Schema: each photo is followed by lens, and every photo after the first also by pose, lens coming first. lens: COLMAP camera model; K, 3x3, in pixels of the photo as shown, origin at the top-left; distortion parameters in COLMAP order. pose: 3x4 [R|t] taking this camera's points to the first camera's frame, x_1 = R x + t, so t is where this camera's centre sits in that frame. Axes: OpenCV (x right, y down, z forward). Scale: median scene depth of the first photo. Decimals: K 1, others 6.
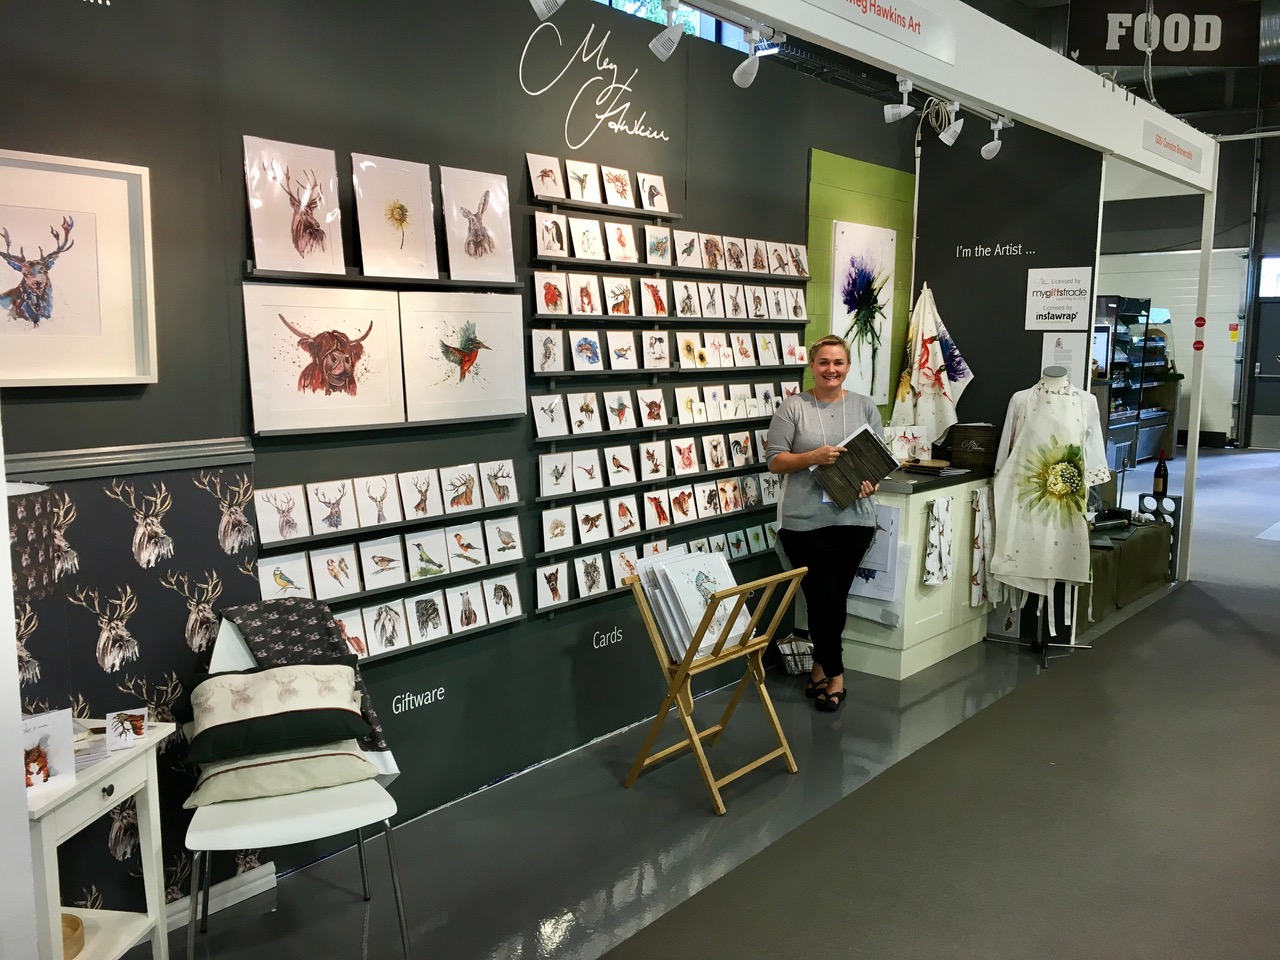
lens RADIAL K [[1066.2, 0, 630.8], [0, 1066.2, 467.0], [0, 0, 1]] dist [0.082208, 0.003633]
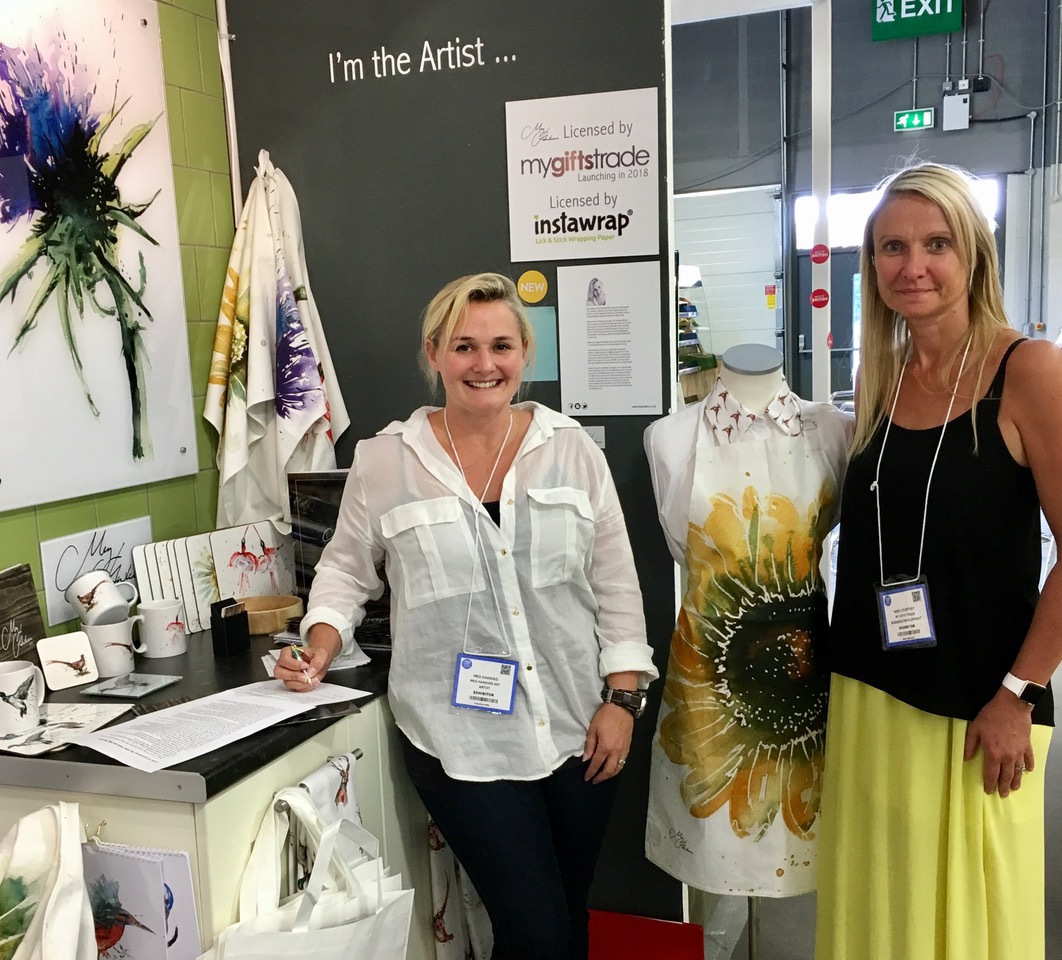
lens RADIAL K [[1018.4, 0, 529.4], [0, 1018.4, 482.0], [0, 0, 1]] dist [0.009122, 0.000000]
pose [[0.938353, -0.098081, 0.331471, 0.236158], [0.090635, 0.995163, 0.037888, -0.060063], [-0.333584, -0.005509, 0.942704, 0.637048]]
